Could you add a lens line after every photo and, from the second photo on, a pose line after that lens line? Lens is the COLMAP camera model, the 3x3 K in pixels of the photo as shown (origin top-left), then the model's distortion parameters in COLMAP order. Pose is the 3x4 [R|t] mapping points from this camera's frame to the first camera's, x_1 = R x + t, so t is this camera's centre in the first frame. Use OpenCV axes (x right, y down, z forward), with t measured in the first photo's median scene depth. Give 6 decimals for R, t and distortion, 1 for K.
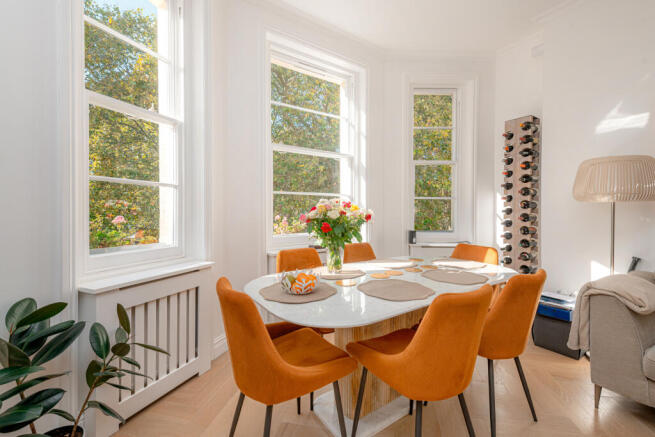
lens RADIAL K [[270.9, 0, 329.4], [0, 270.9, 214.7], [0, 0, 1]] dist [-0.000623, 0.000333]
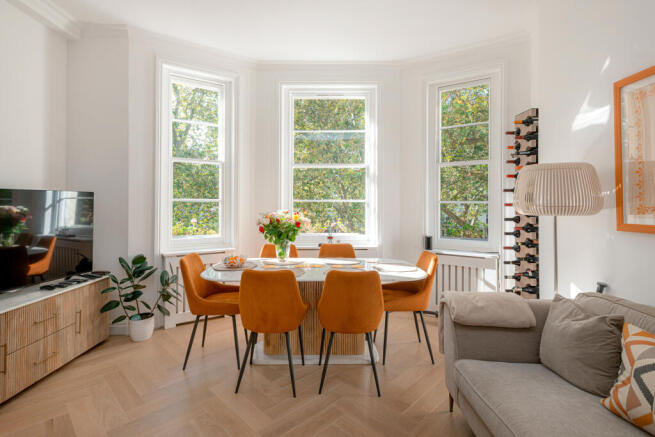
lens RADIAL K [[320.3, 0, 327.7], [0, 320.3, 201.9], [0, 0, 1]] dist [0.010803, -0.001481]
pose [[0.837274, -0.004530, -0.546765, 0.850653], [-0.010131, 0.999666, -0.023795, -0.047074], [0.546689, 0.025462, 0.836948, -0.225521]]
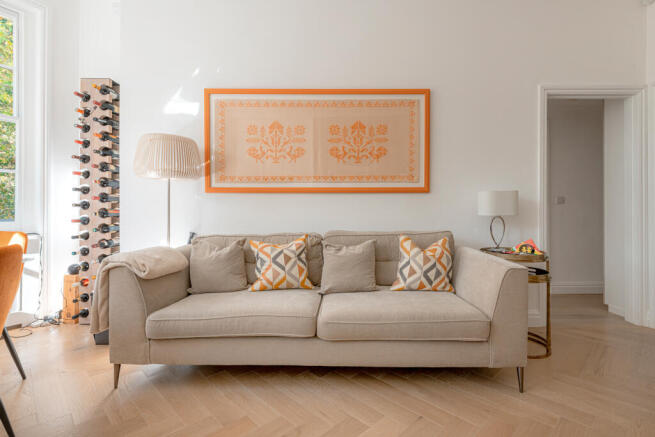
lens RADIAL K [[320.3, 0, 329.8], [0, 320.3, 211.8], [0, 0, 1]] dist [0.010803, -0.001481]
pose [[0.548653, -0.001690, 0.836048, 0.306063], [0.009116, 0.999951, -0.003961, 0.073670], [-0.836000, 0.009795, 0.548642, -0.159748]]
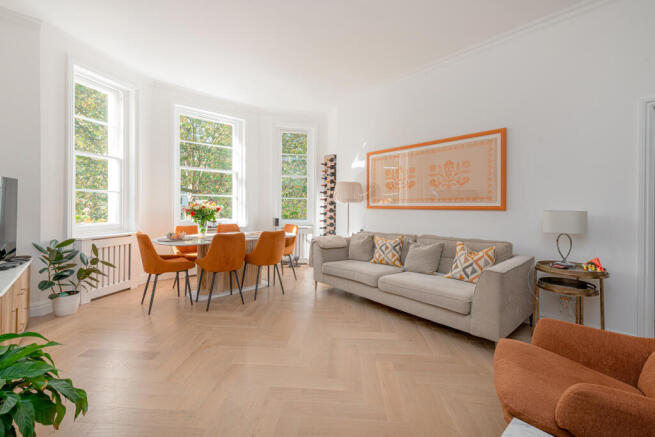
lens RADIAL K [[270.9, 0, 328.9], [0, 270.9, 209.6], [0, 0, 1]] dist [-0.000623, 0.000333]
pose [[0.988444, 0.004718, 0.151515, 0.494635], [-0.004783, 0.999989, 0.000060, 0.005598], [-0.151513, -0.000784, 0.988455, -0.898043]]
